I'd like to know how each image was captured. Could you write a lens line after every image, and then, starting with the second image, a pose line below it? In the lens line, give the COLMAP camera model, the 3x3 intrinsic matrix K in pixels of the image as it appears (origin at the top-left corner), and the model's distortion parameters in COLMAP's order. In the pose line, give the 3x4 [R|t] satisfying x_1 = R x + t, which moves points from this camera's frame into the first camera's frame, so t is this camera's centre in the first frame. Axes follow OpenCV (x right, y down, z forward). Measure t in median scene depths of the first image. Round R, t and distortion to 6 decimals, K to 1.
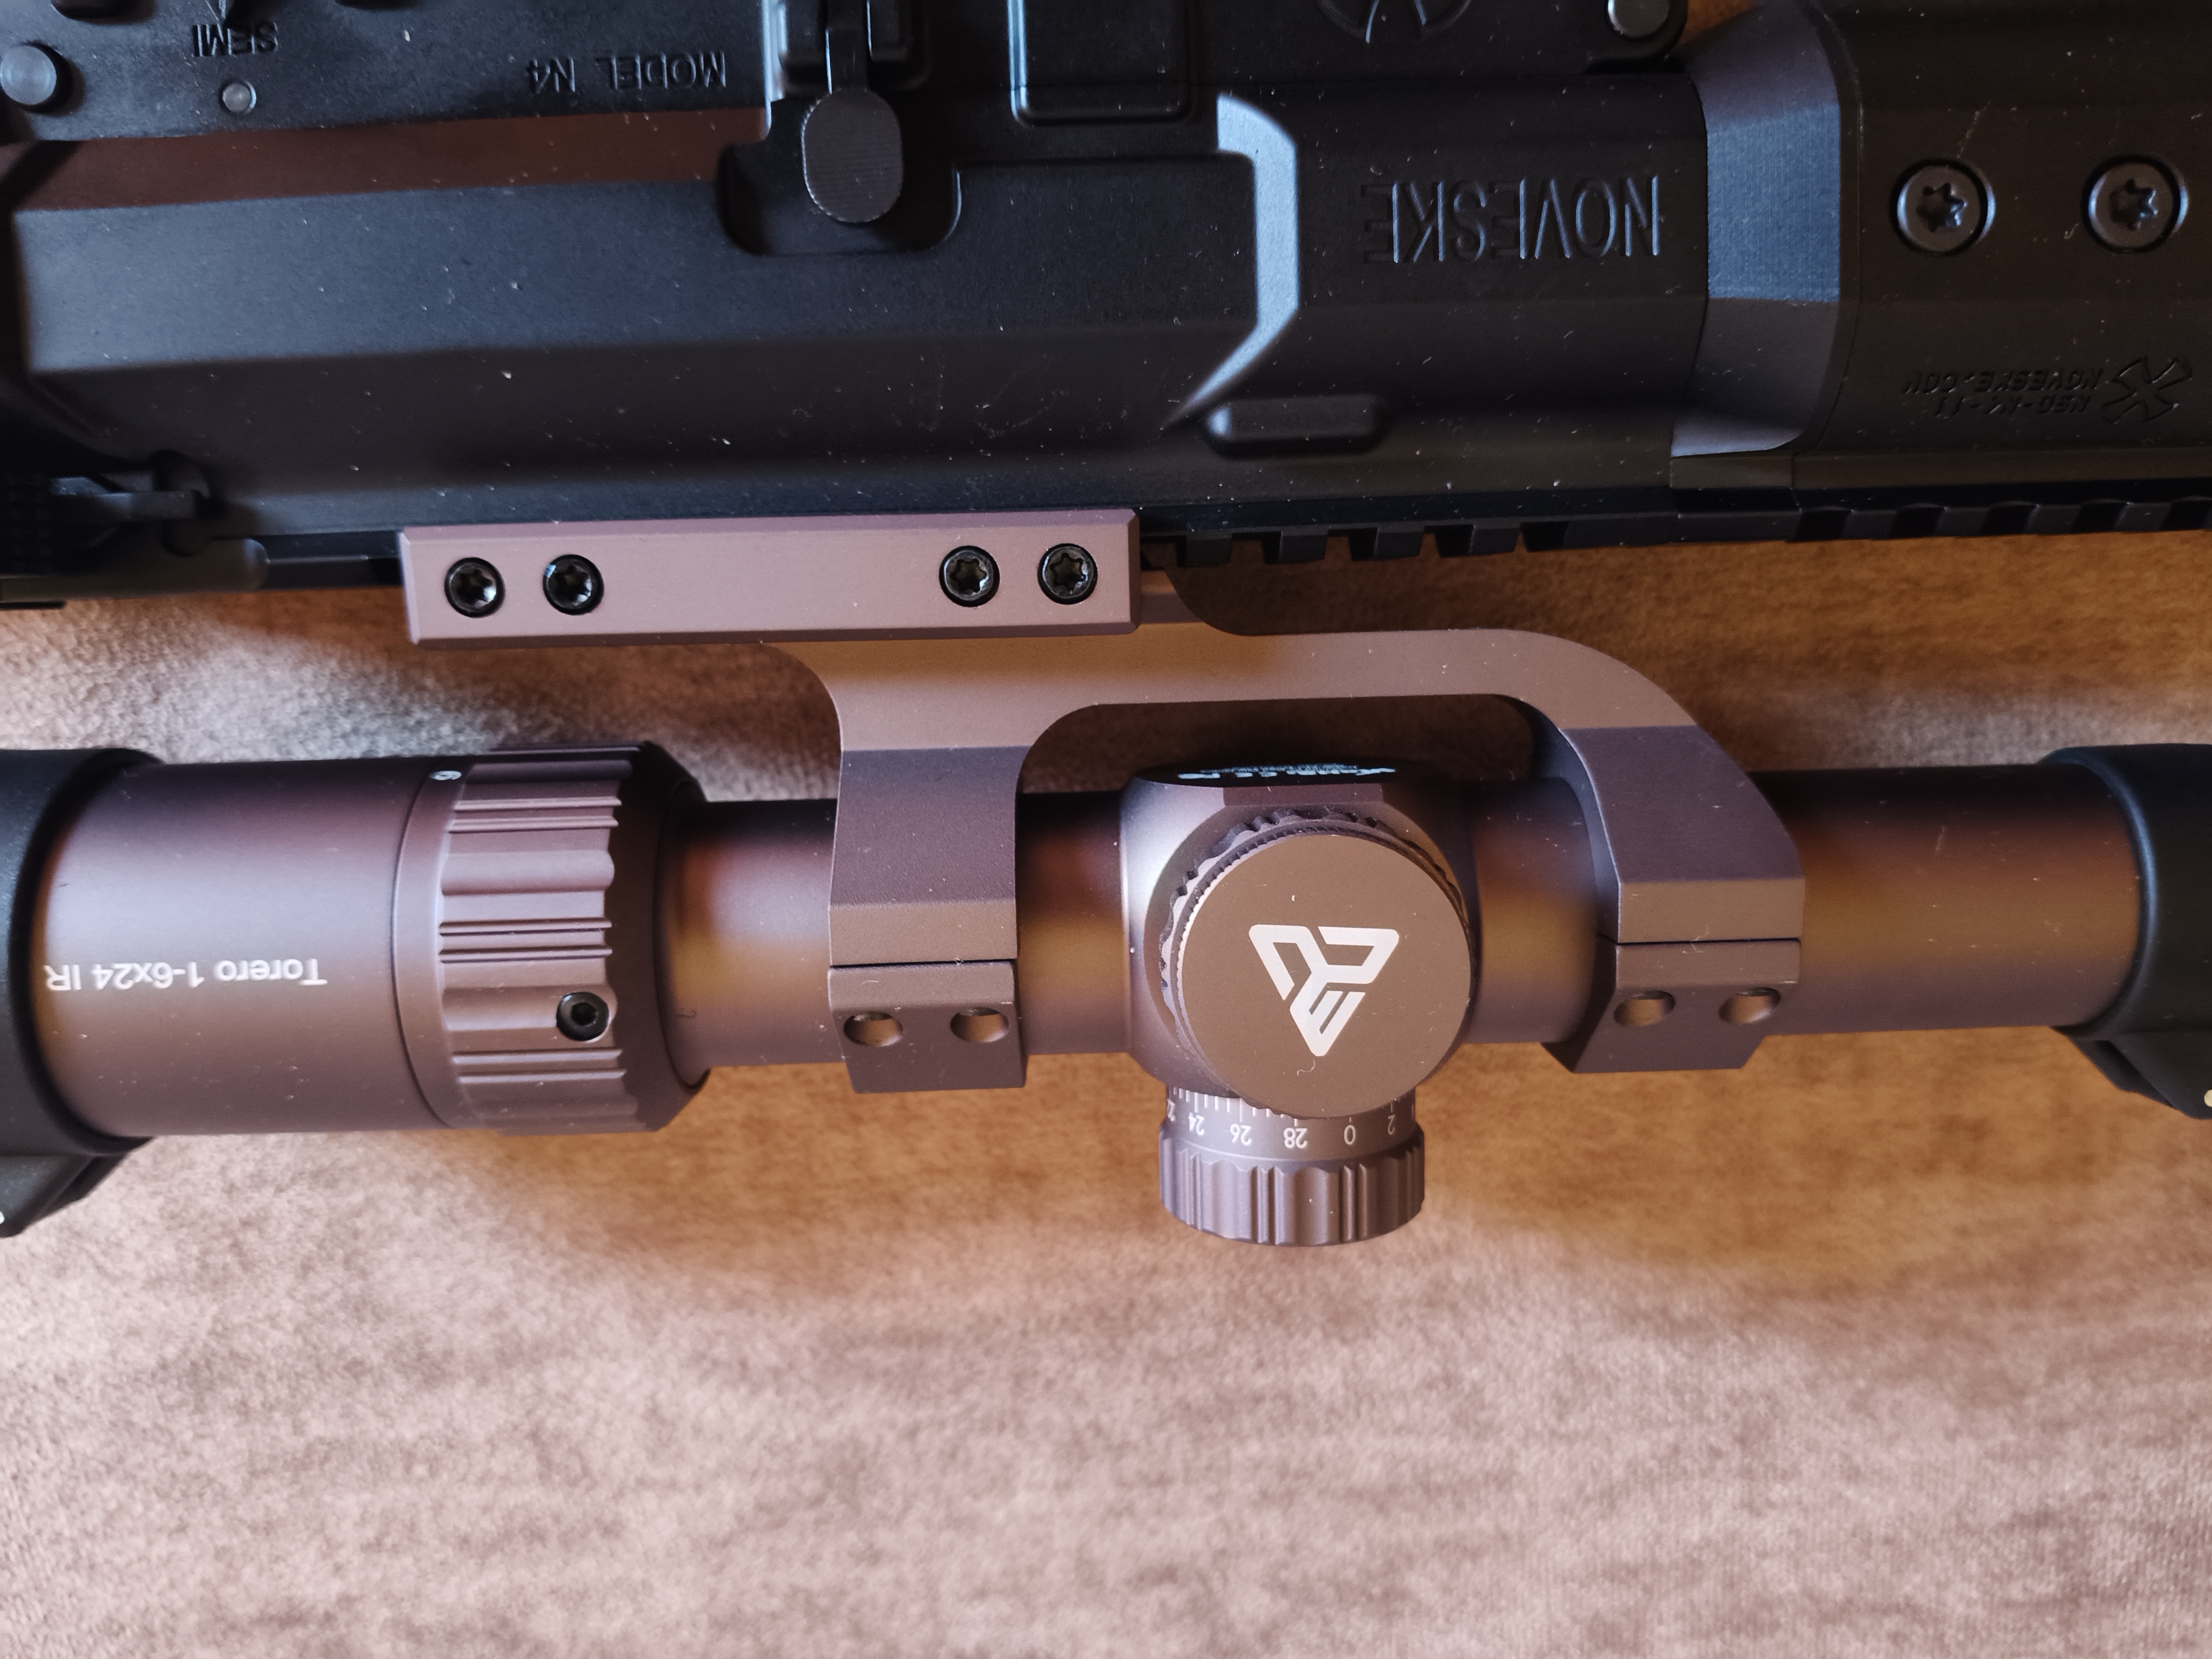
lens RADIAL K [[2055.1, 0, 1106.0], [0, 2055.1, 829.5], [0, 0, 1]] dist [-0.032487, -0.106277]
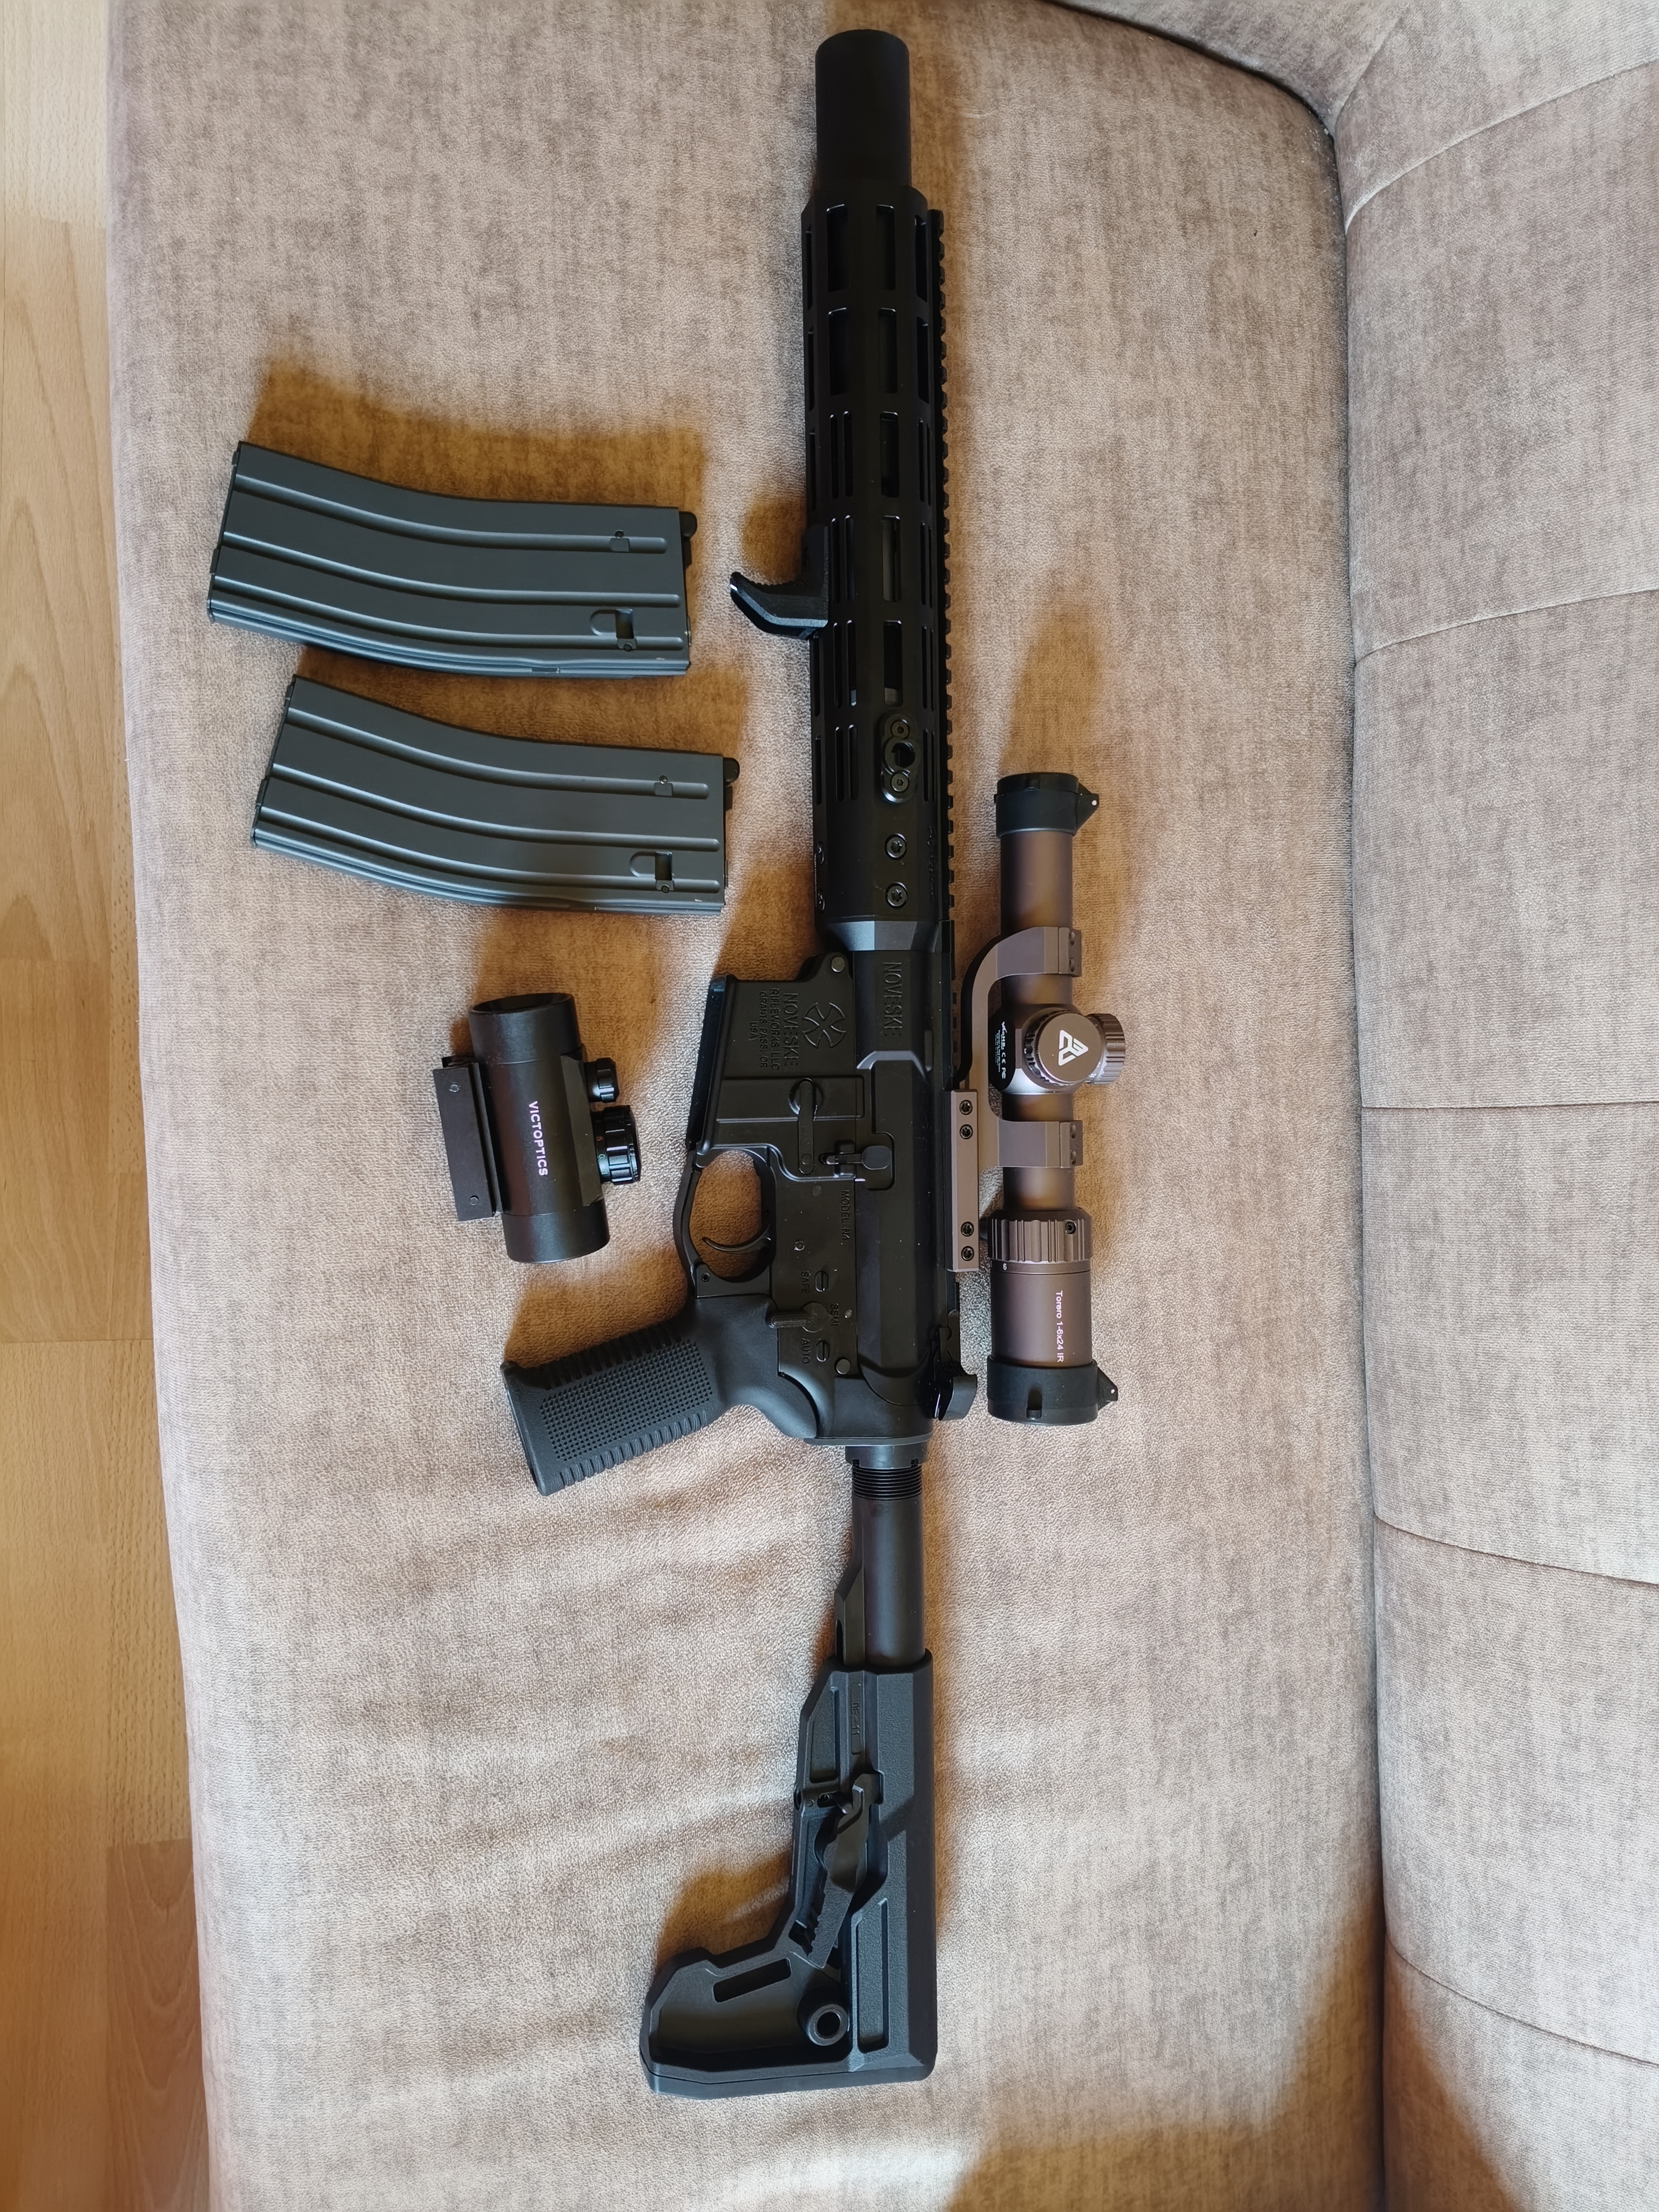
lens RADIAL K [[1791.9, 0, 893.0], [0, 1791.9, 1111.8], [0, 0, 1]] dist [0.136467, -0.392878]
pose [[0.016835, -0.999638, -0.020992, 0.042420], [0.984783, 0.012946, 0.173304, -0.866022], [-0.172970, -0.023590, 0.984645, -2.413600]]
